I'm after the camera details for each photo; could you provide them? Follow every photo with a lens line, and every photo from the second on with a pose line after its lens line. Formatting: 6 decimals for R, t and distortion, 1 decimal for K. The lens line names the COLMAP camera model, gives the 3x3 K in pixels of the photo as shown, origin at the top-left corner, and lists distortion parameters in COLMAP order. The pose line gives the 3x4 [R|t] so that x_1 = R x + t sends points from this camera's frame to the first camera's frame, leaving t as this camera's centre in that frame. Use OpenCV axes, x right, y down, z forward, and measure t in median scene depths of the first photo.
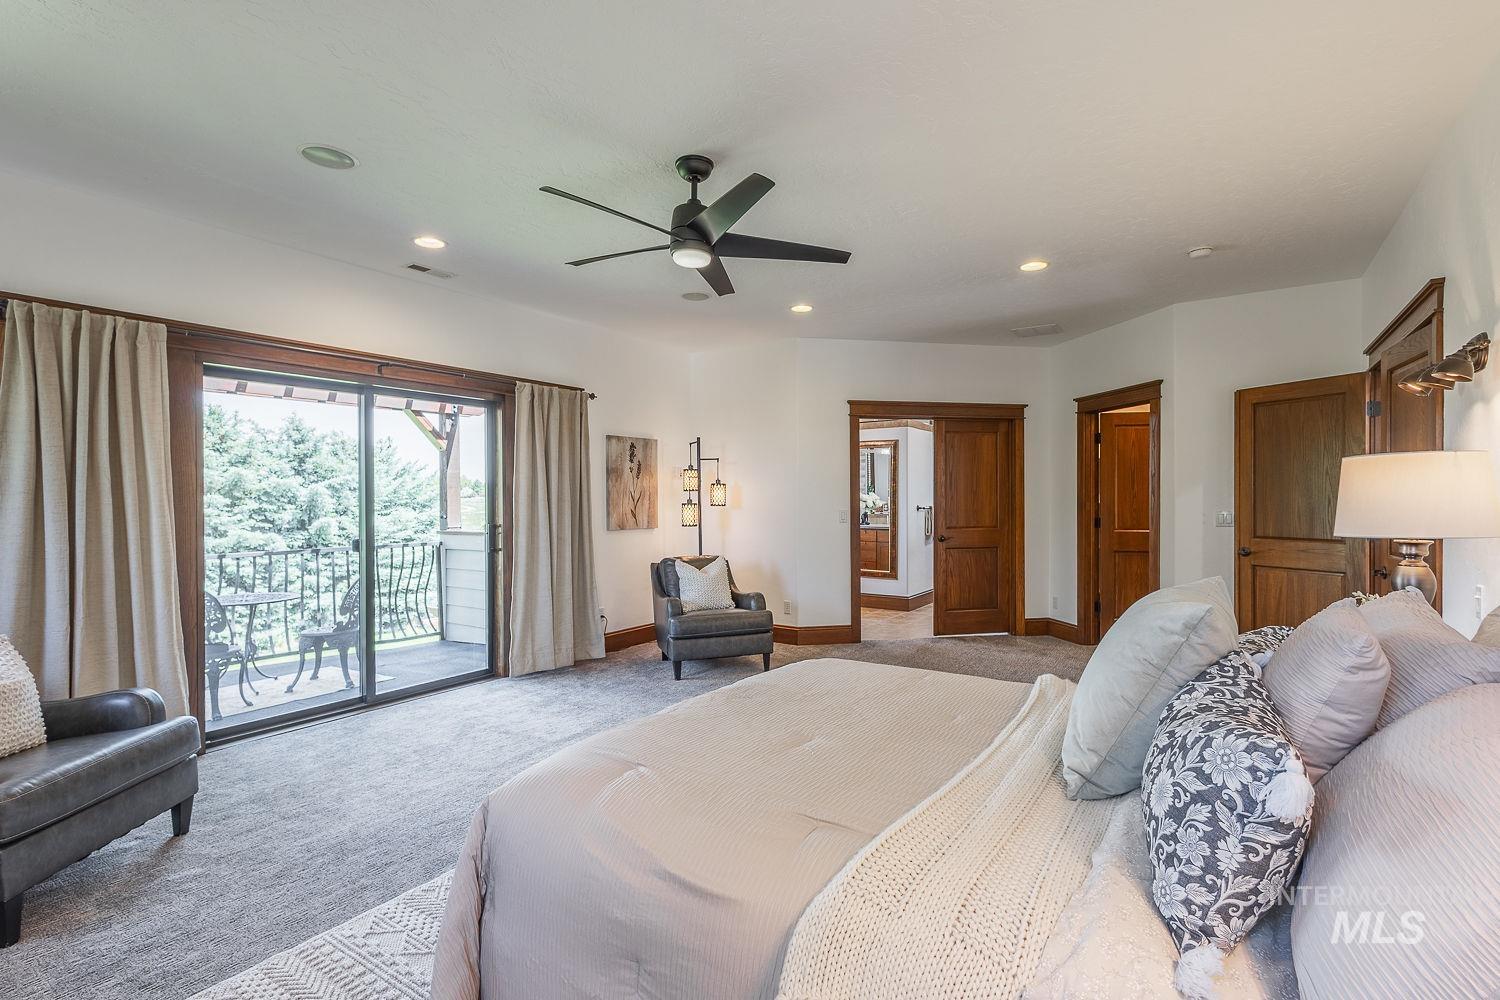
lens RADIAL K [[700.7, 0, 752.1], [0, 700.7, 505.9], [0, 0, 1]] dist [0.013556, -0.004188]
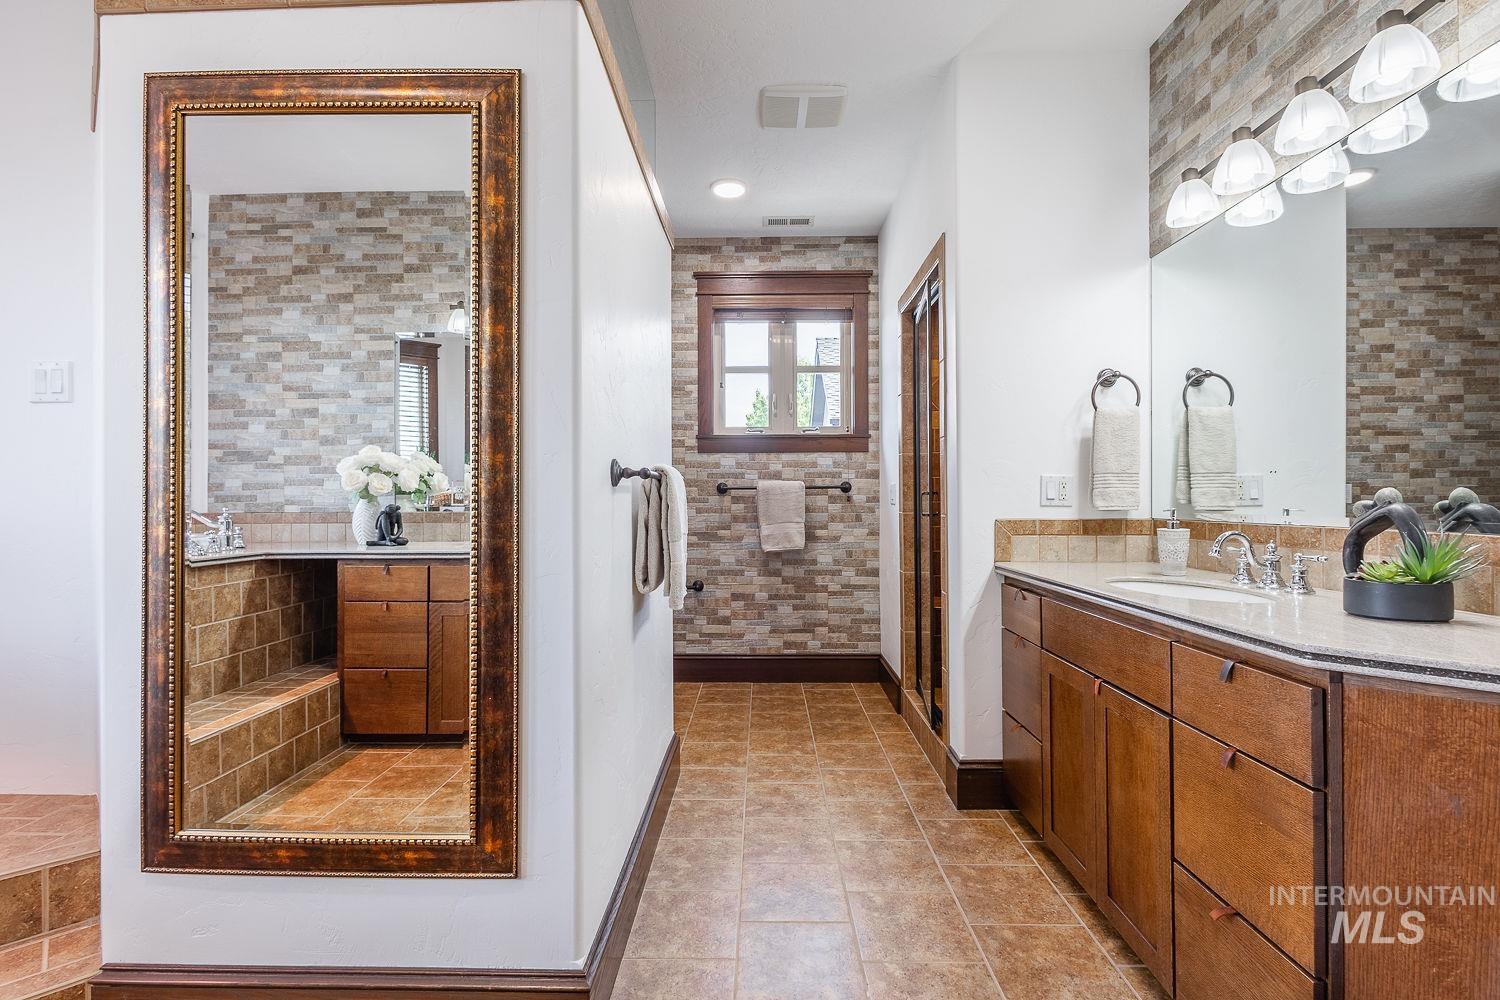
lens RADIAL K [[700.7, 0, 749.2], [0, 700.7, 504.5], [0, 0, 1]] dist [0.013556, -0.004188]
pose [[0.844372, 0.003505, 0.535746, 0.044540], [0.003463, 0.999922, -0.012000, 0.004289], [-0.535746, 0.011988, 0.844294, 0.225382]]
